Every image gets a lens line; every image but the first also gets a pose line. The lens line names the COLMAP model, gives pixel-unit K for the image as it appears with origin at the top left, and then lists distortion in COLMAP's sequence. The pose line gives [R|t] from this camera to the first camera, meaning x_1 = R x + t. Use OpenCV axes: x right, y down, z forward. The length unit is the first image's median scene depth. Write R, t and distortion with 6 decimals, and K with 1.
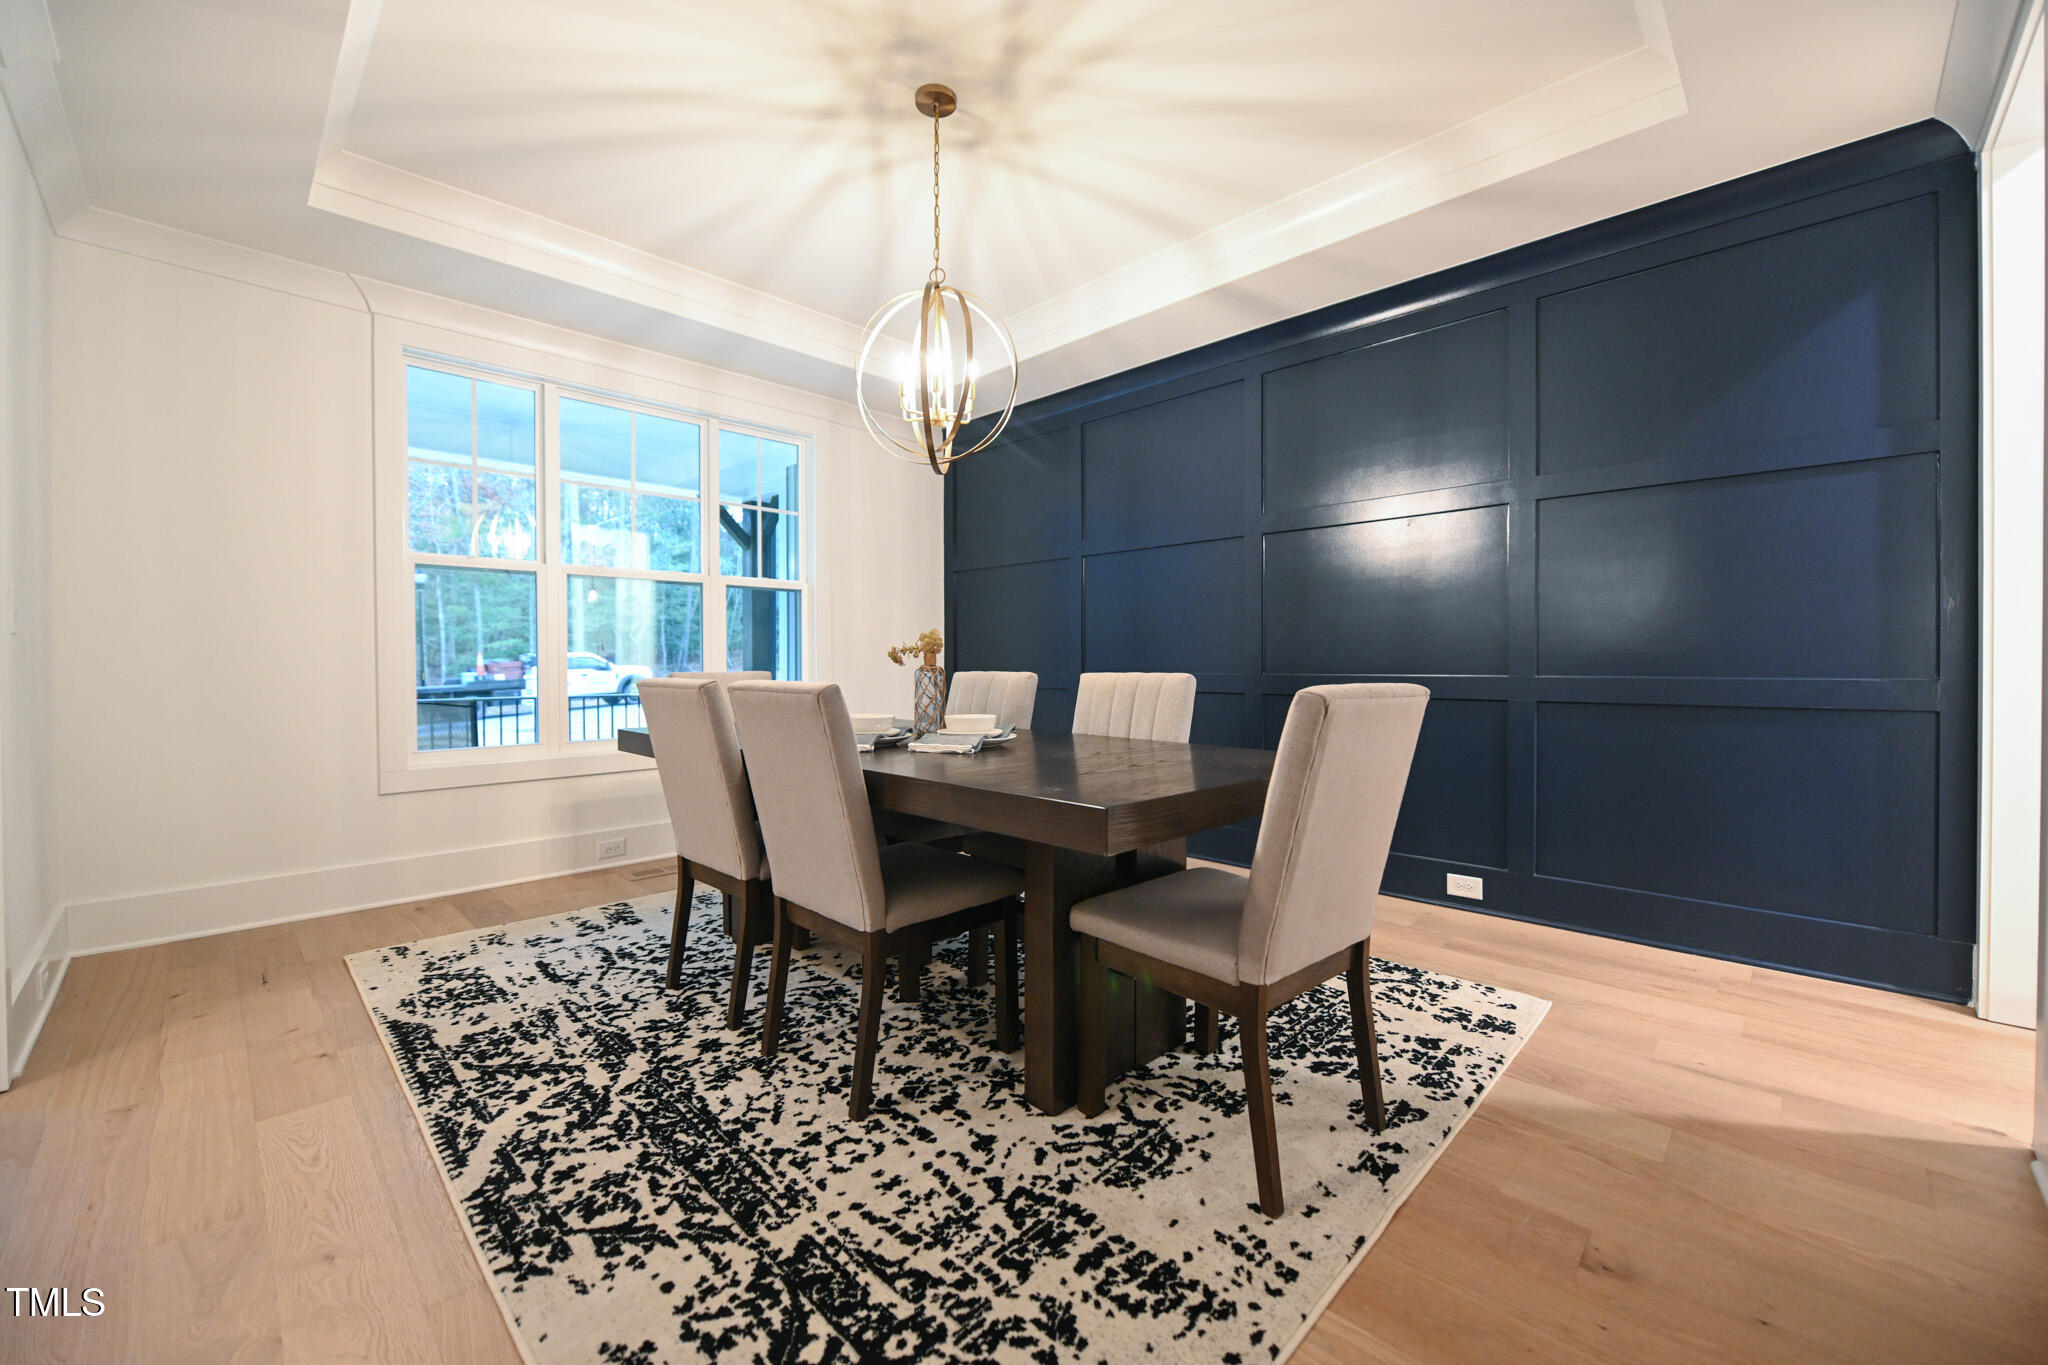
lens RADIAL K [[812.1, 0, 1037.0], [0, 812.1, 676.8], [0, 0, 1]] dist [-0.008346, -0.001079]
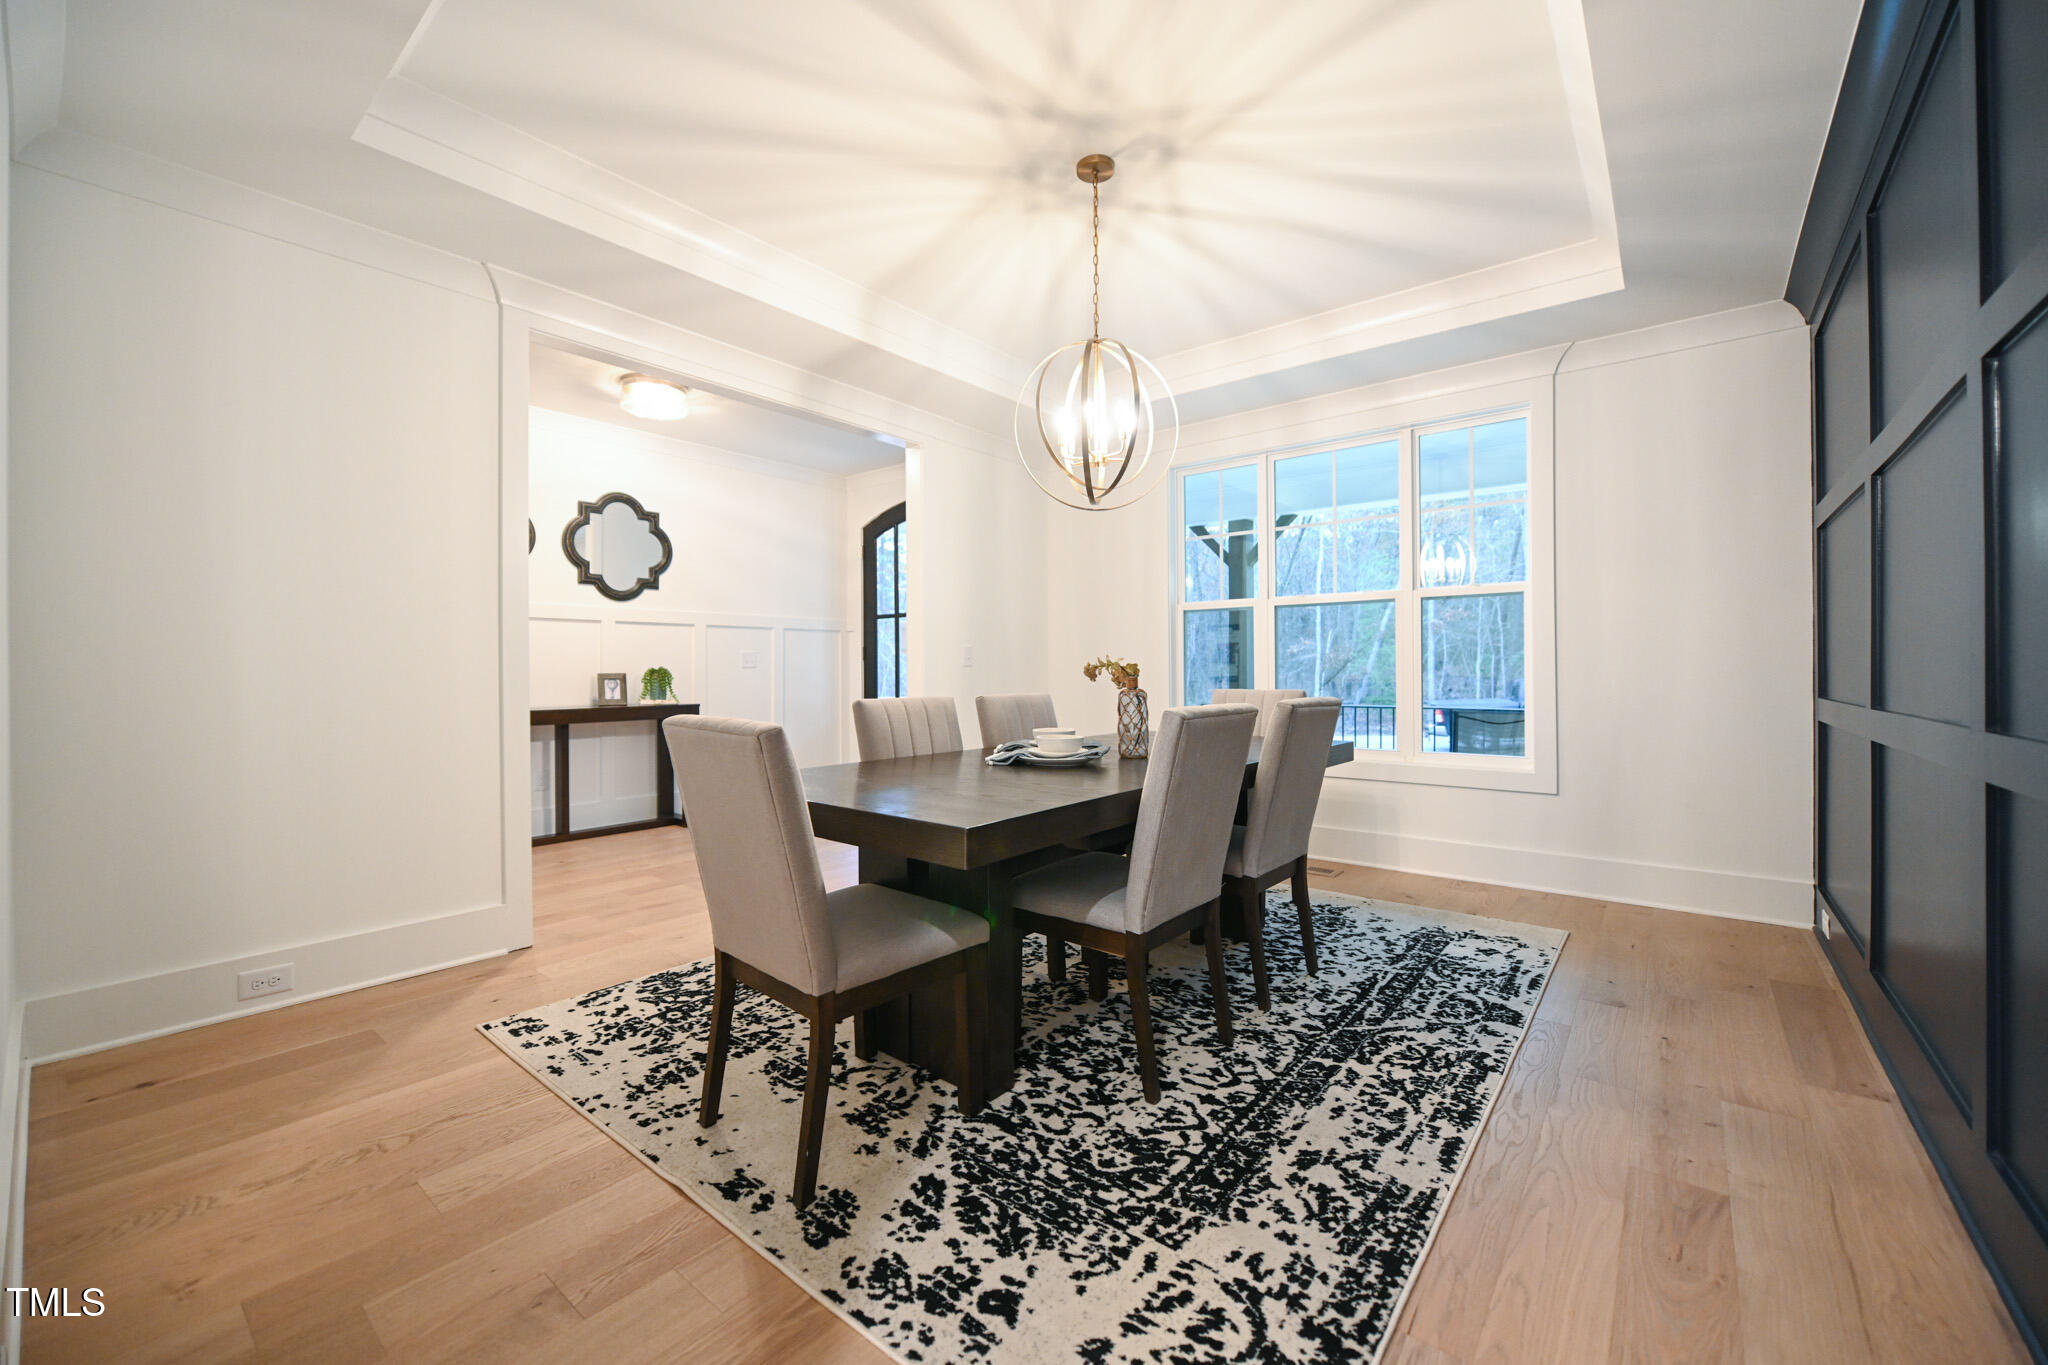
lens RADIAL K [[812.1, 0, 1018.8], [0, 812.1, 679.5], [0, 0, 1]] dist [-0.008346, -0.001079]
pose [[0.078729, 0.010201, -0.996844, 1.043332], [-0.015038, 0.999846, 0.009044, -0.039903], [0.996783, 0.014278, 0.078870, 0.898308]]
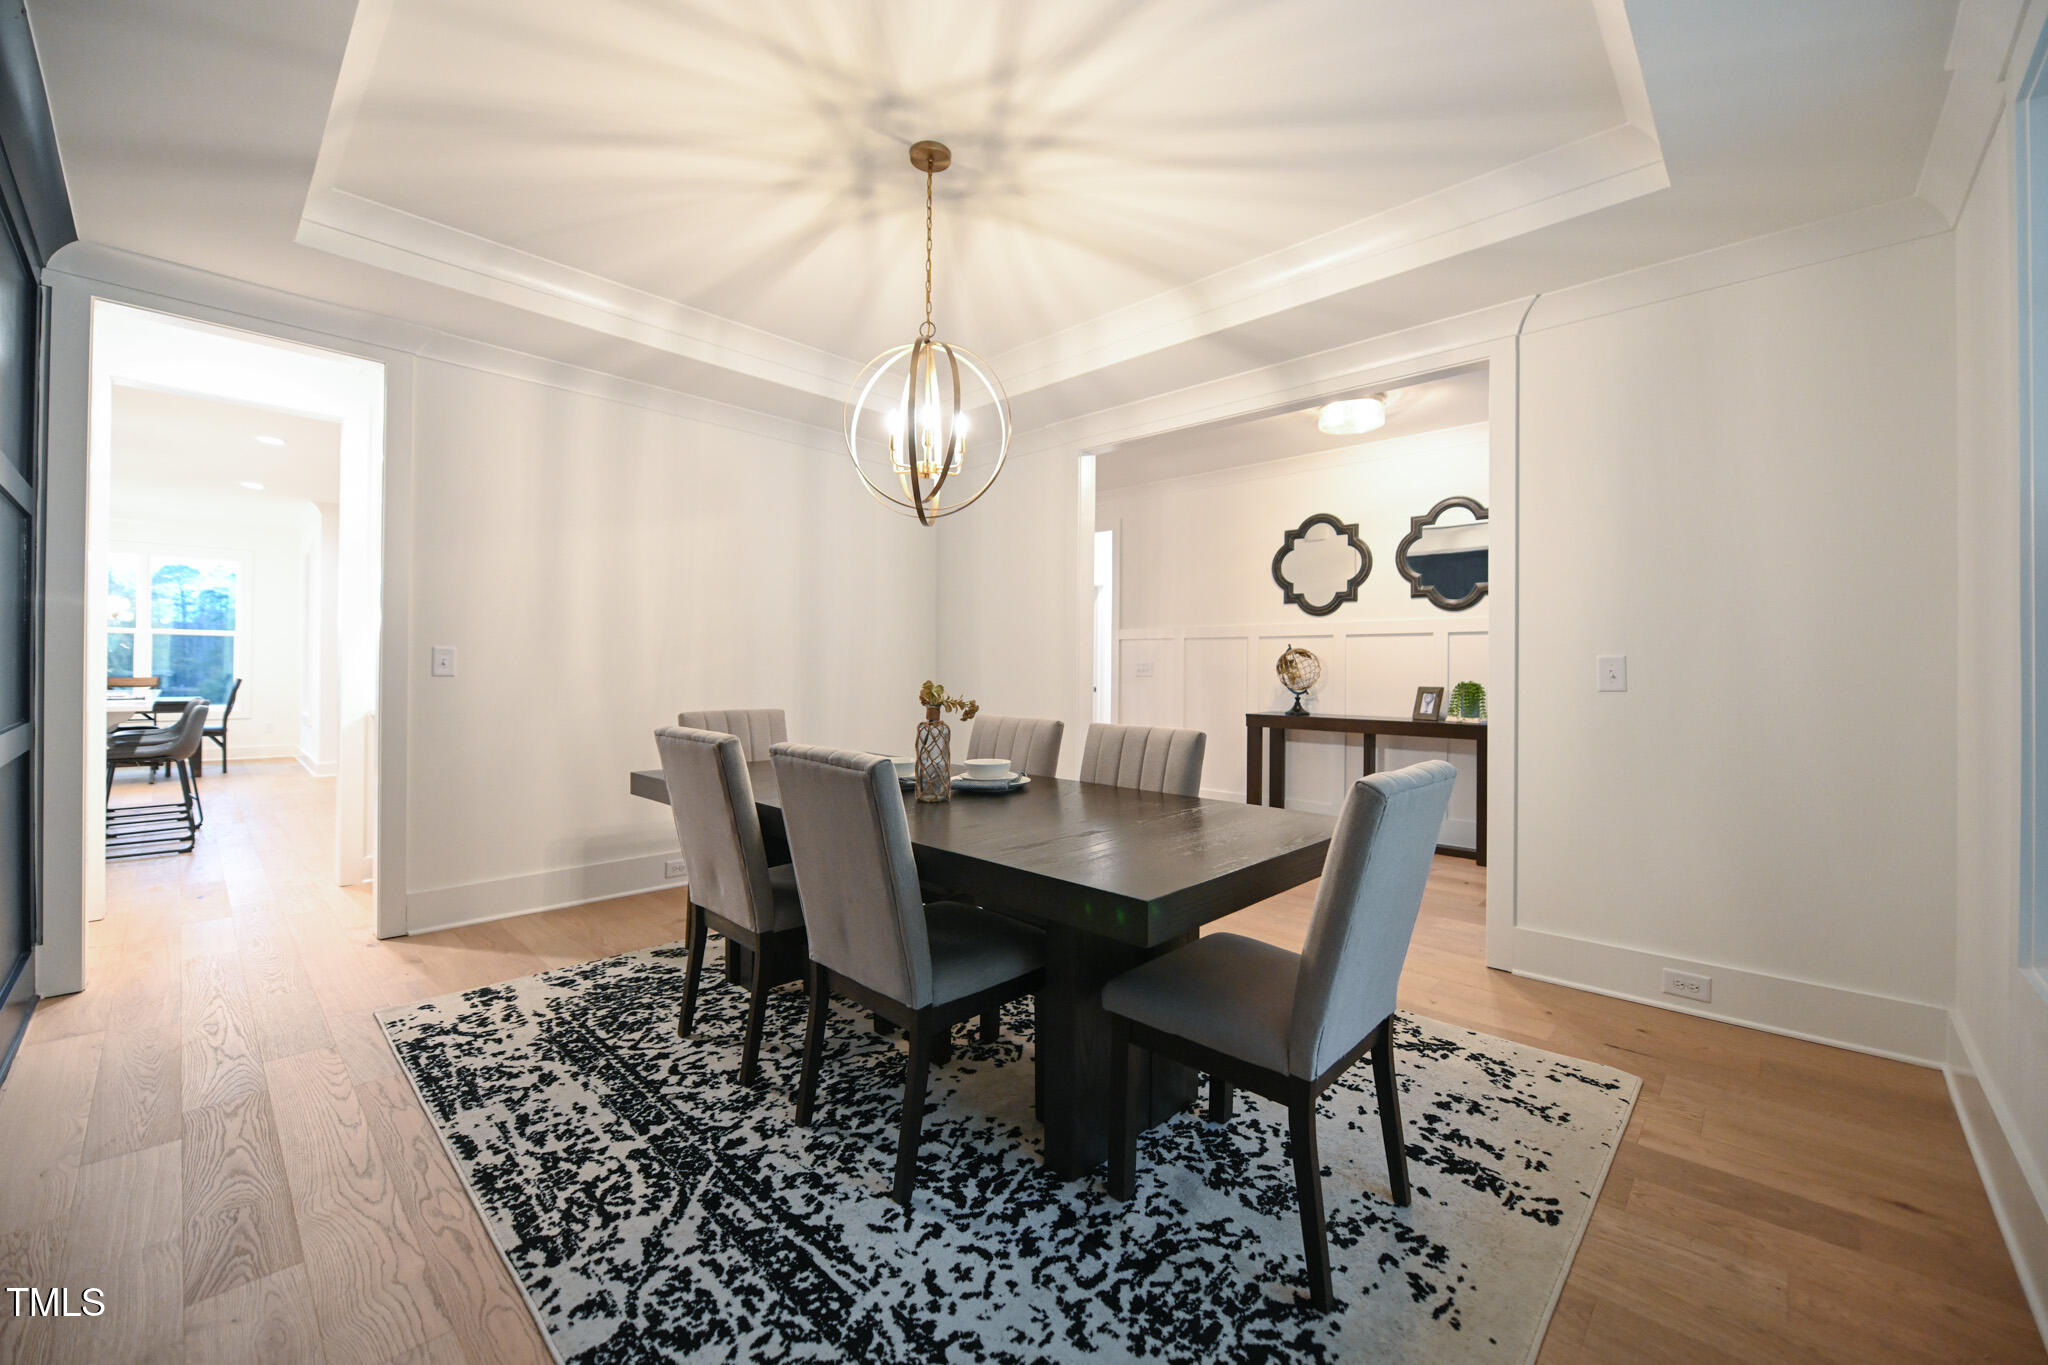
lens RADIAL K [[812.1, 0, 1025.7], [0, 812.1, 667.1], [0, 0, 1]] dist [-0.008346, -0.001079]
pose [[-0.999973, -0.007305, -0.000637, -0.270818], [-0.007317, 0.999740, 0.021591, -0.108642], [0.000479, 0.021595, -0.999767, 2.208077]]
